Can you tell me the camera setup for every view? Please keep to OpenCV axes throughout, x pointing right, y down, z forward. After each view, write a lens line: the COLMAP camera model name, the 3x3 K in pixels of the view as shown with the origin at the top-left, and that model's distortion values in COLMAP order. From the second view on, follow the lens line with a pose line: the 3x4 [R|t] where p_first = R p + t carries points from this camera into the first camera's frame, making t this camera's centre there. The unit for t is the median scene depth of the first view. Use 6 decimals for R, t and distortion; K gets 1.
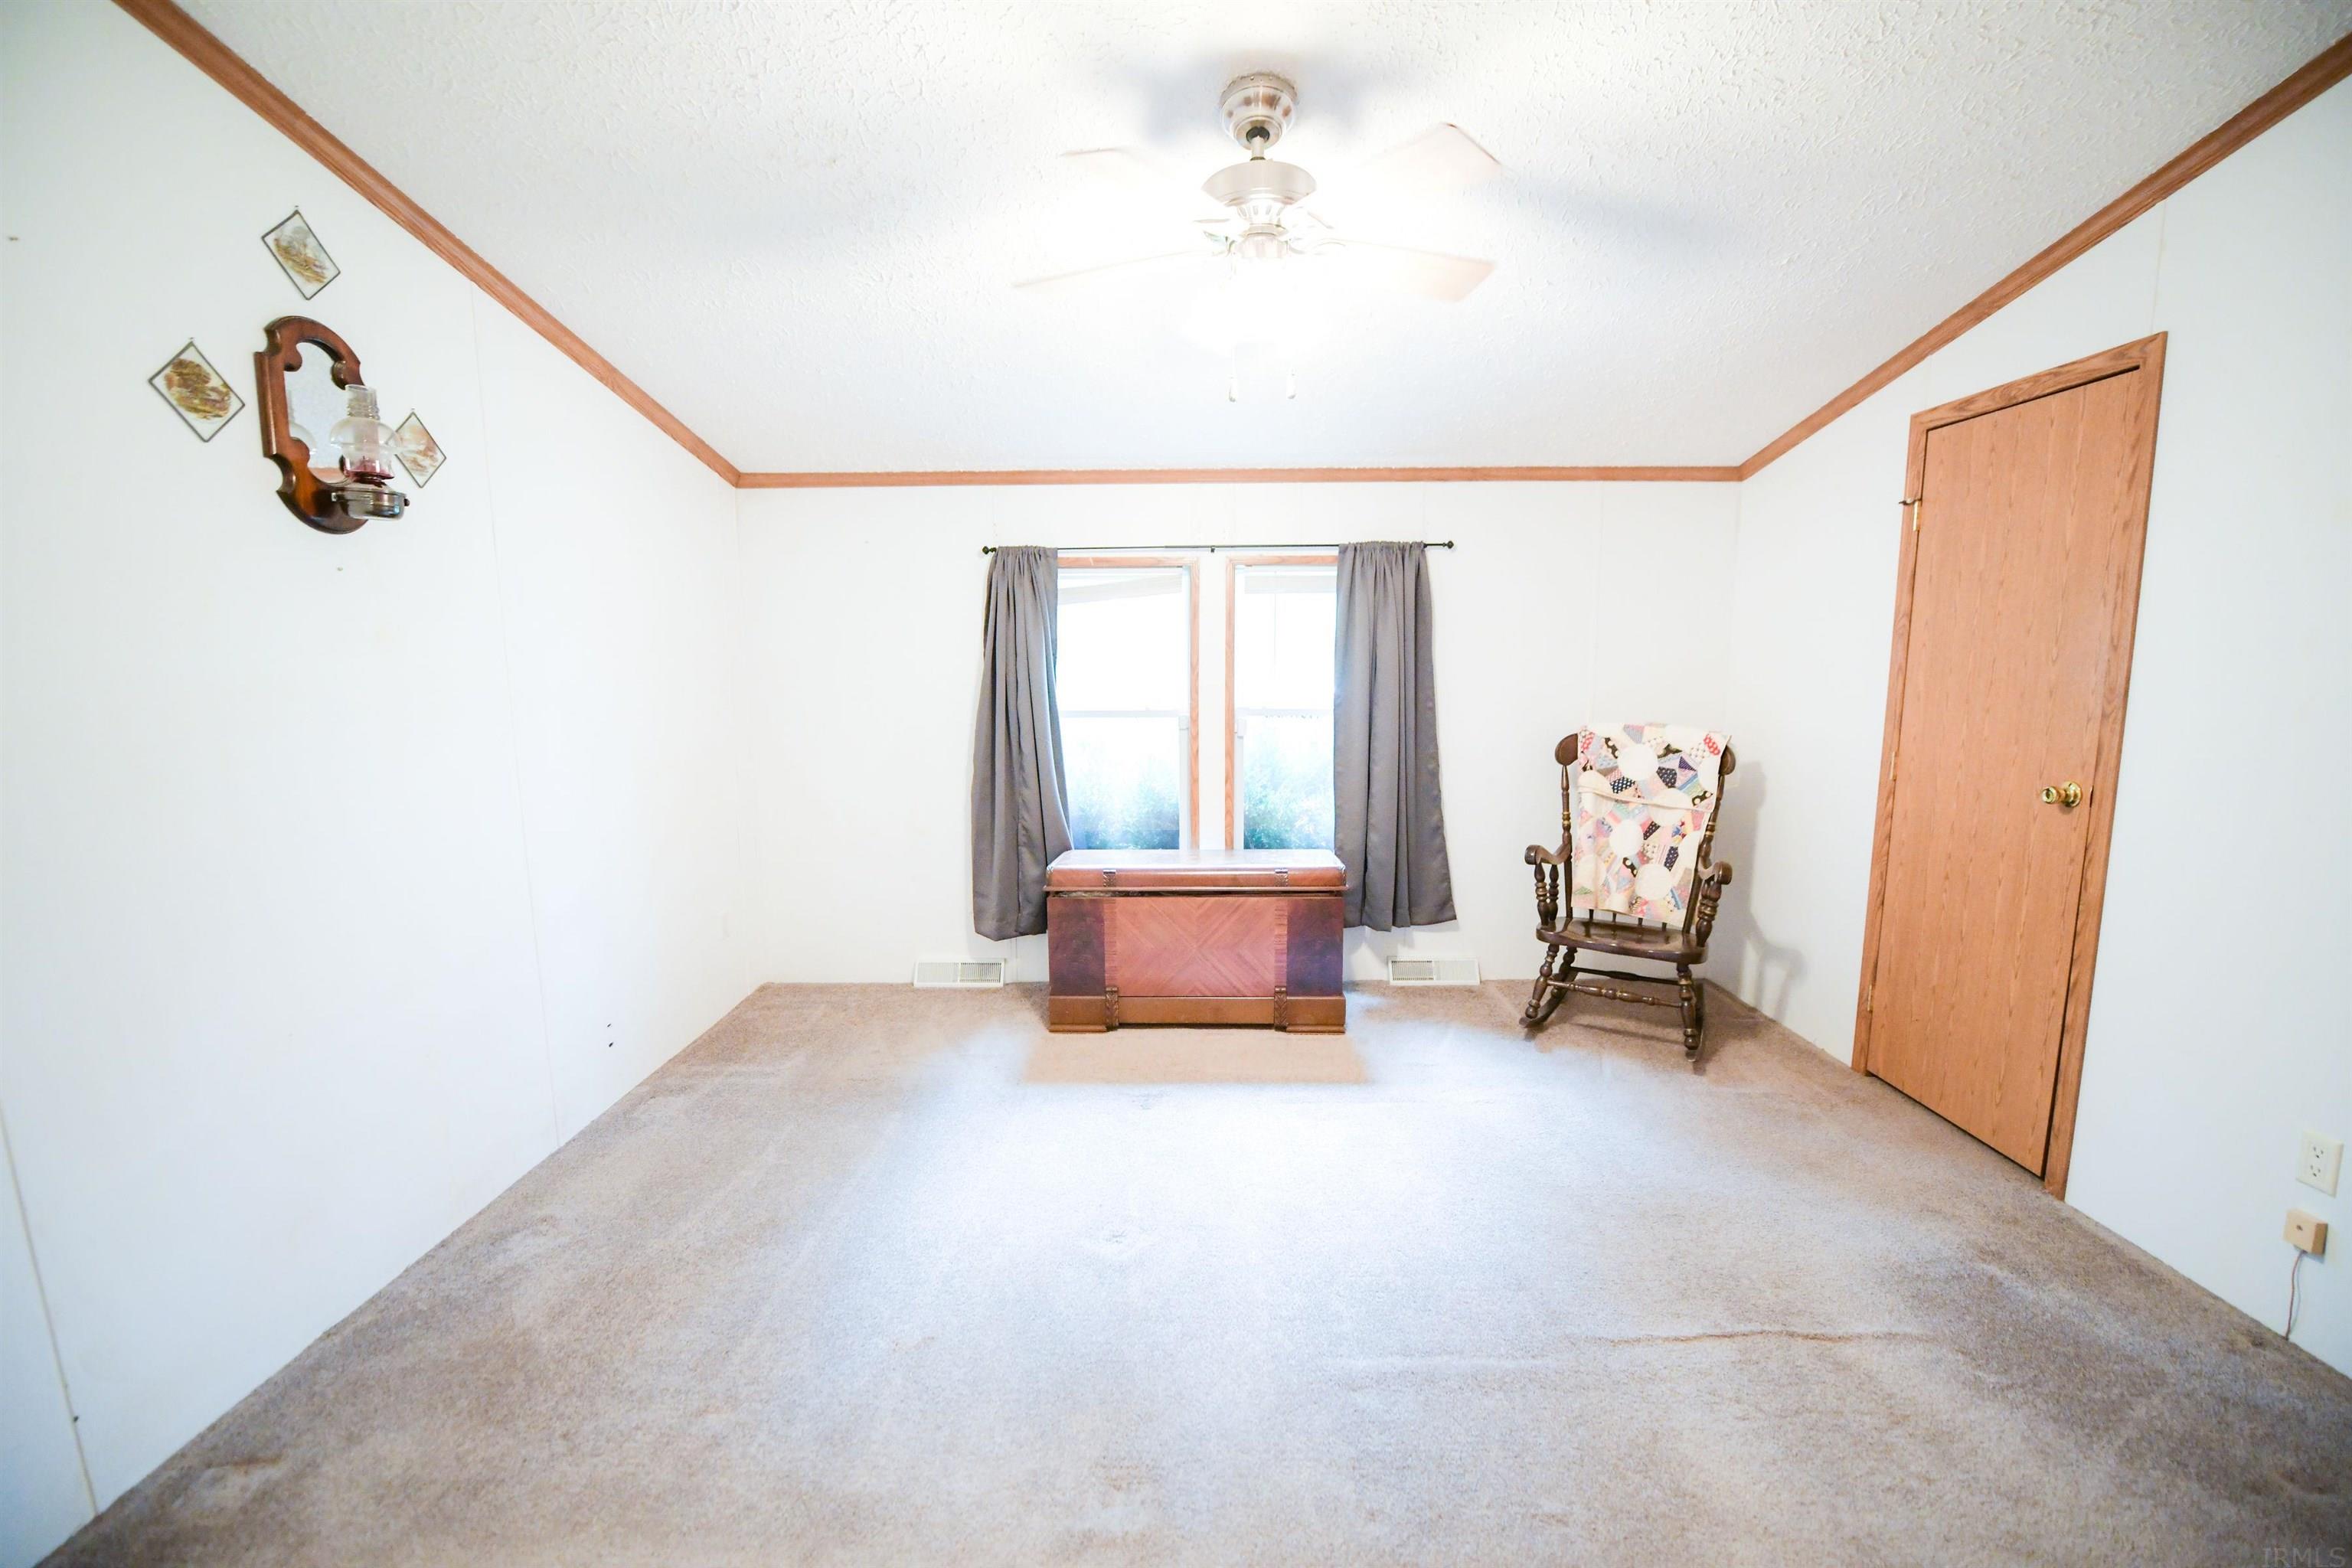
lens RADIAL K [[963.2, 0, 1182.7], [0, 963.2, 785.4], [0, 0, 1]] dist [-0.001287, -0.000382]
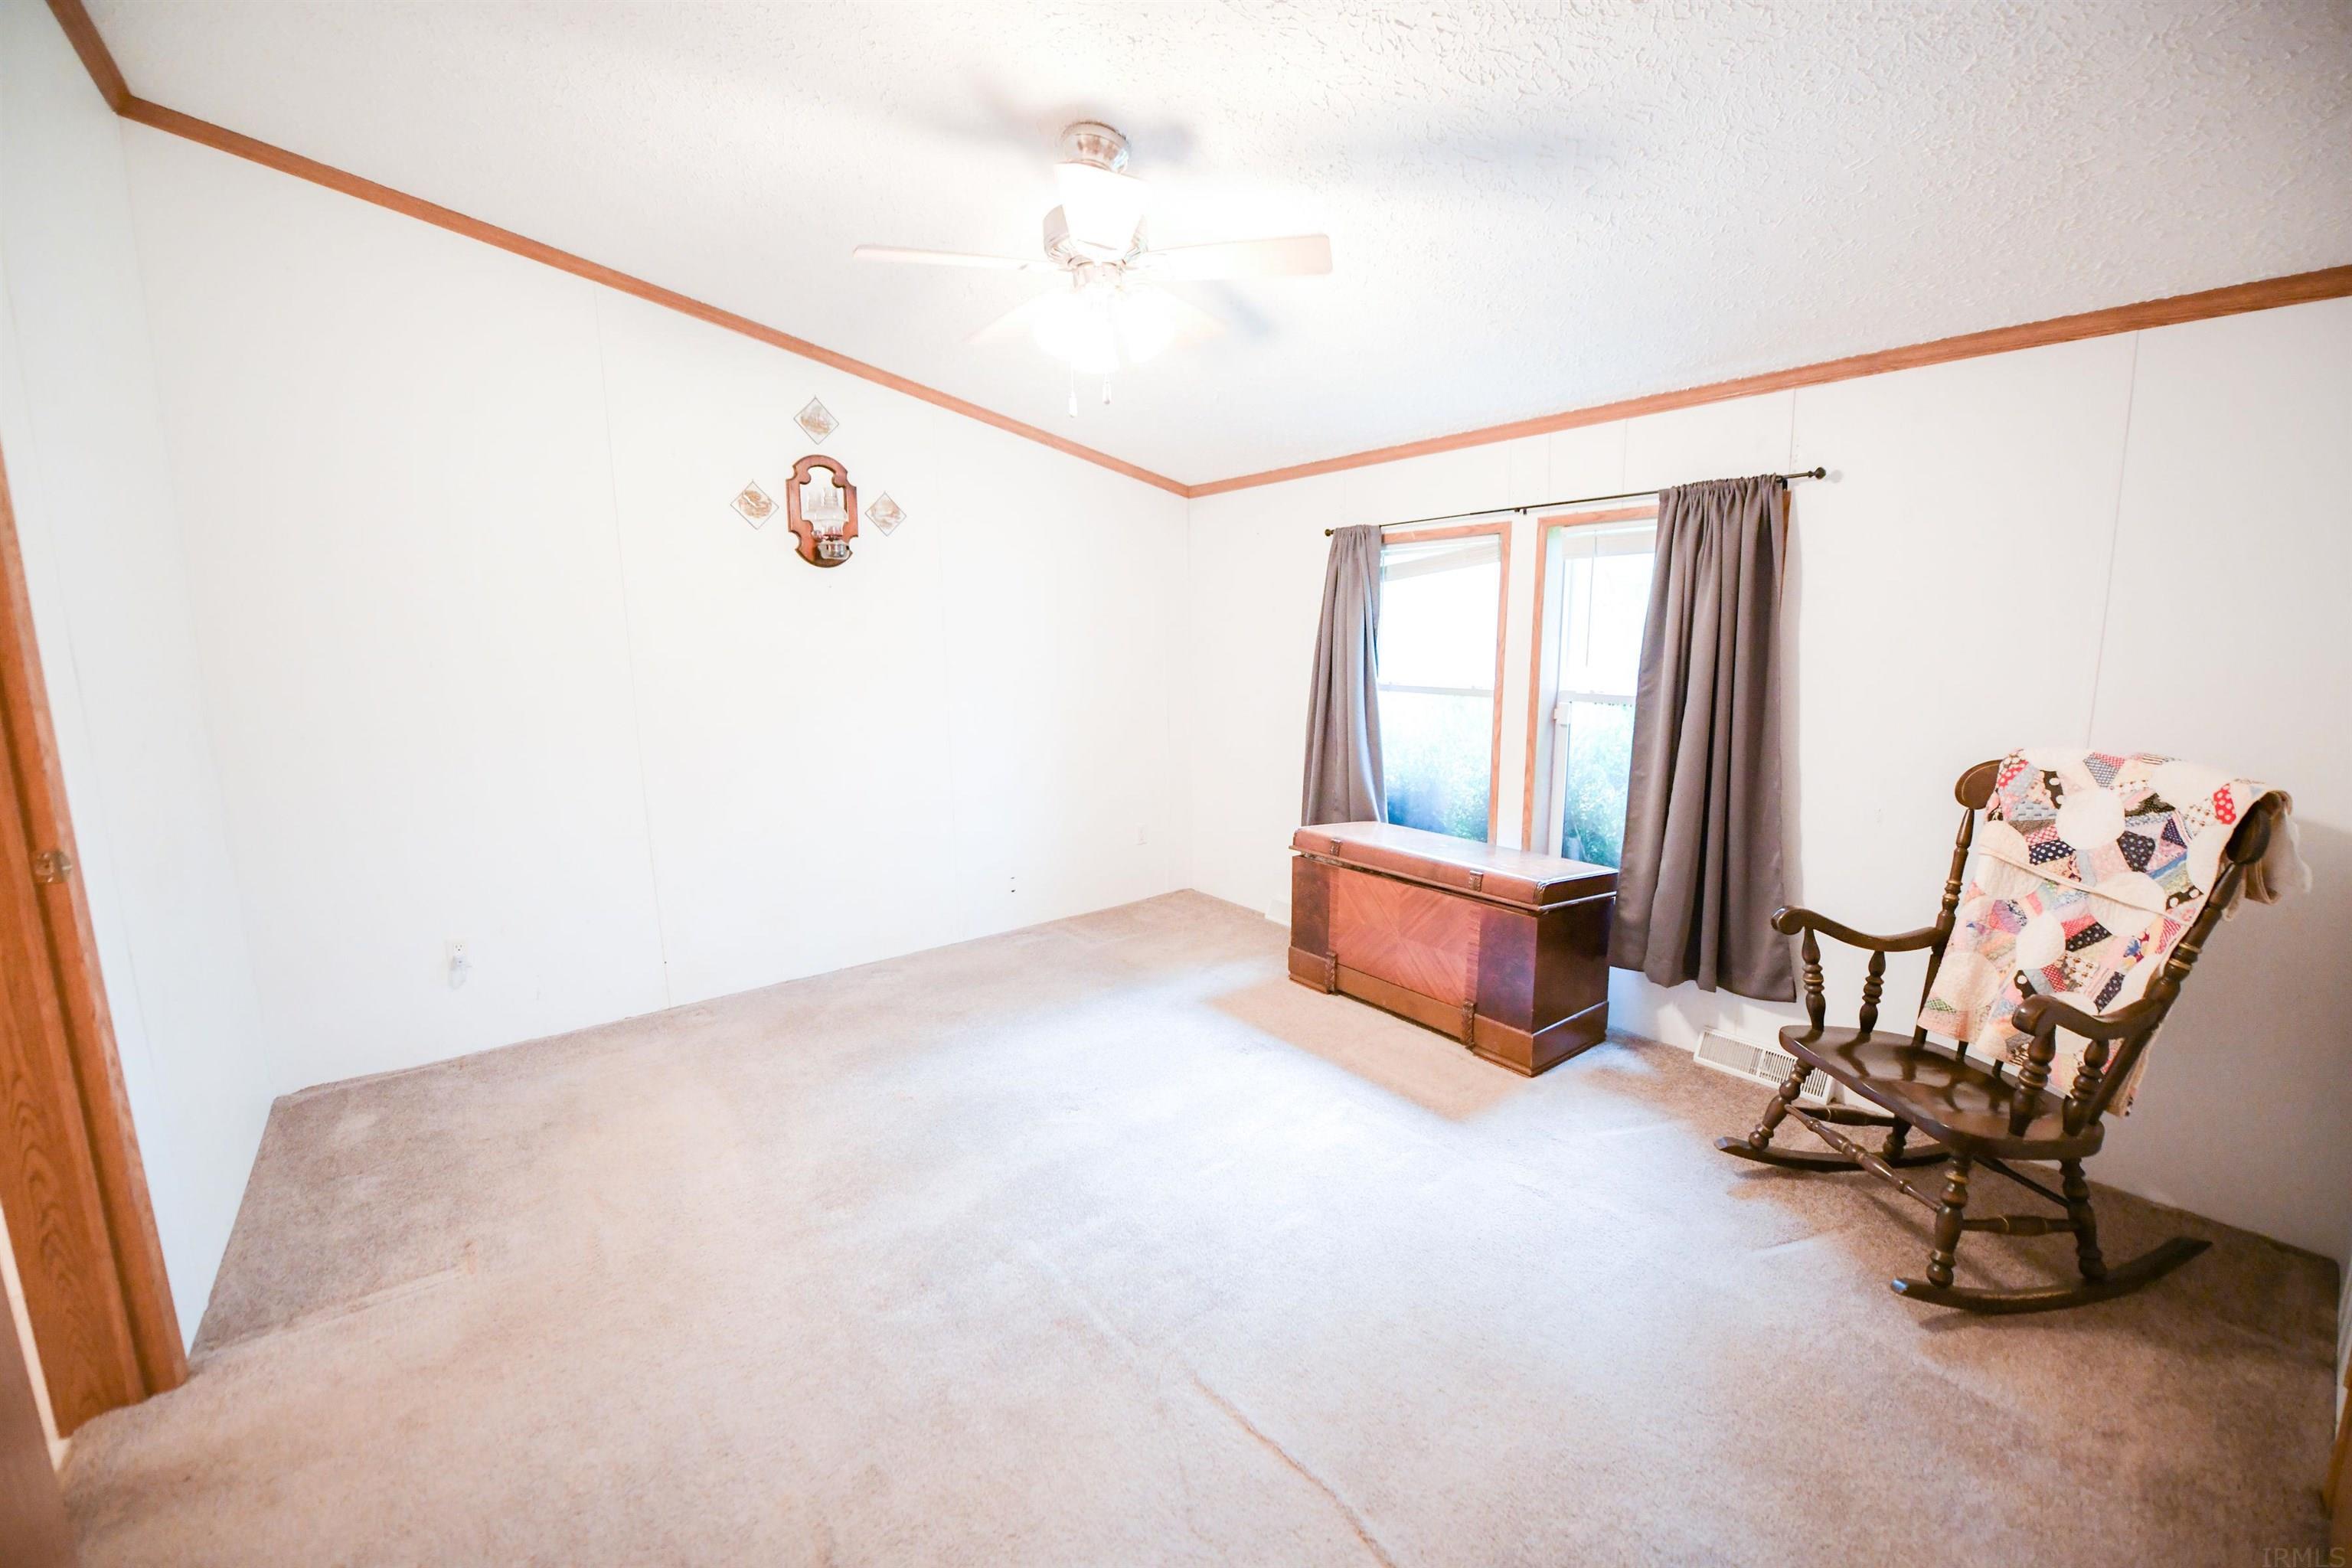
lens RADIAL K [[951.7, 0, 1176.0], [0, 951.7, 784.0], [0, 0, 1]] dist [-0.009323, -0.000260]
pose [[0.619744, 0.126580, -0.774529, 0.584620], [-0.100139, 0.991595, 0.081927, -0.037049], [0.778389, 0.026787, 0.627210, 0.219125]]
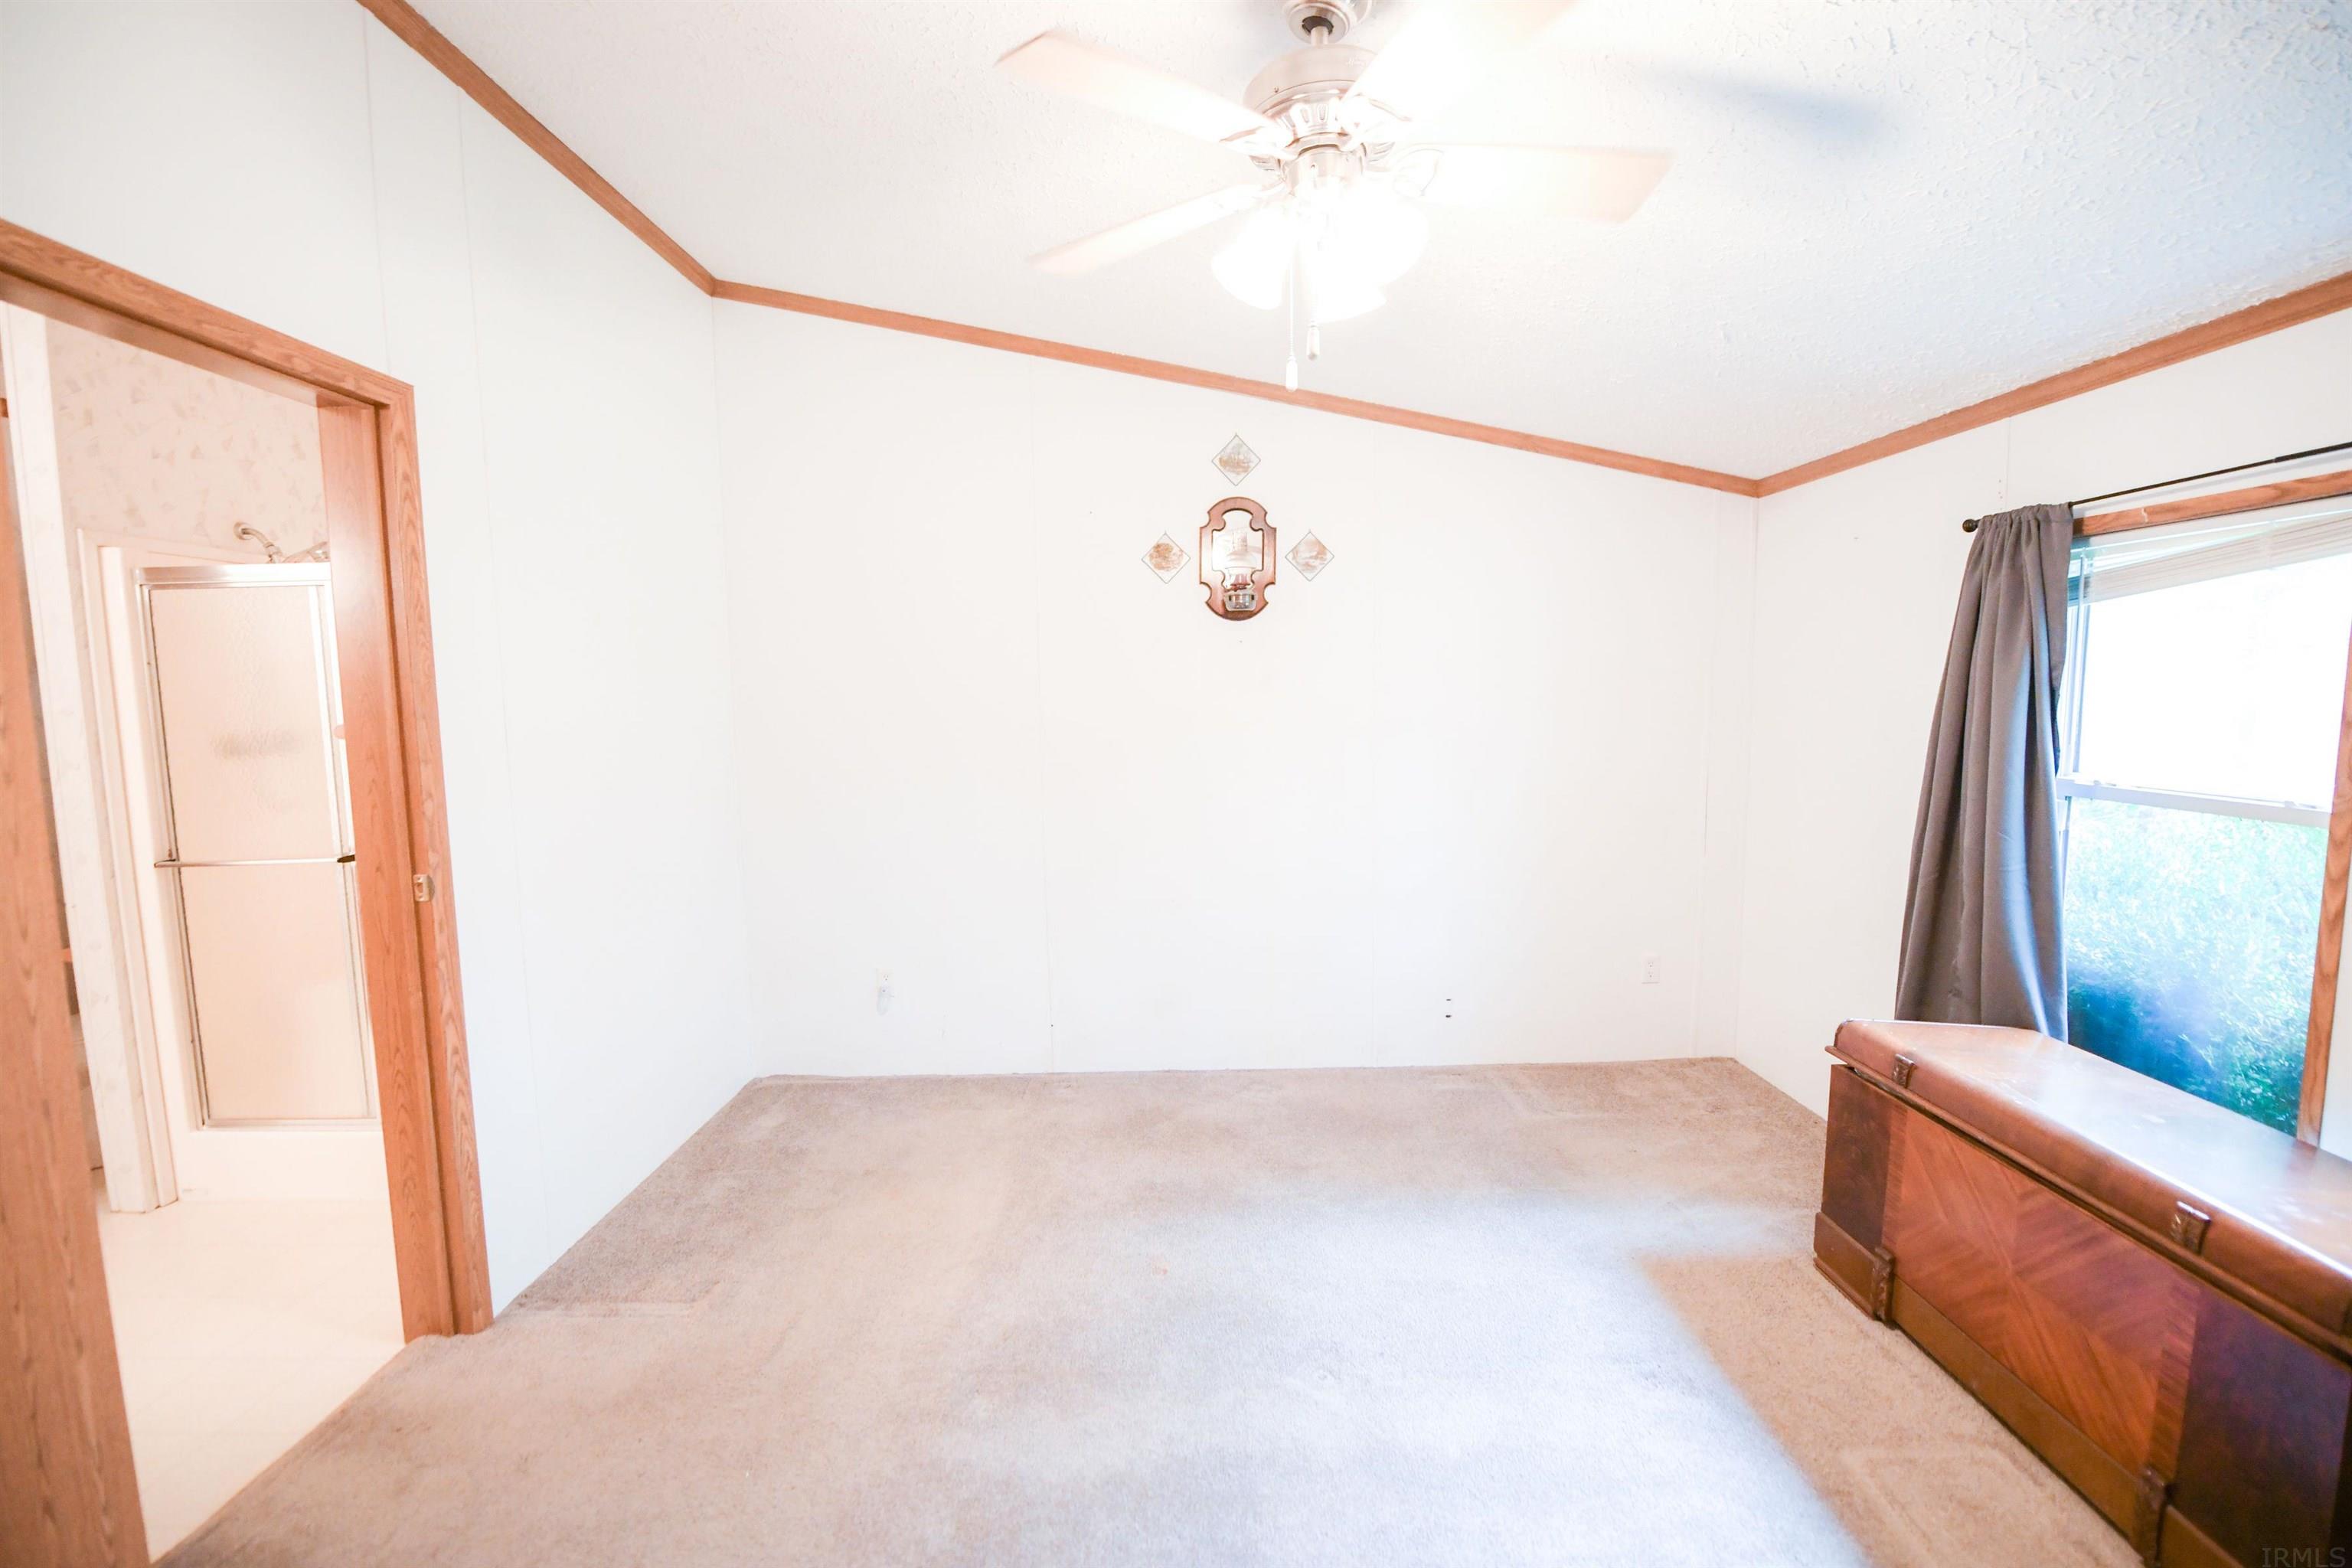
lens RADIAL K [[978.2, 0, 1176.0], [0, 978.2, 784.0], [0, 0, 1]] dist [-0.000563, -0.007630]
pose [[0.004192, 0.105731, -0.994386, 0.483524], [-0.120167, 0.987242, 0.104465, -0.083657], [0.992745, 0.119055, 0.016844, 0.514276]]
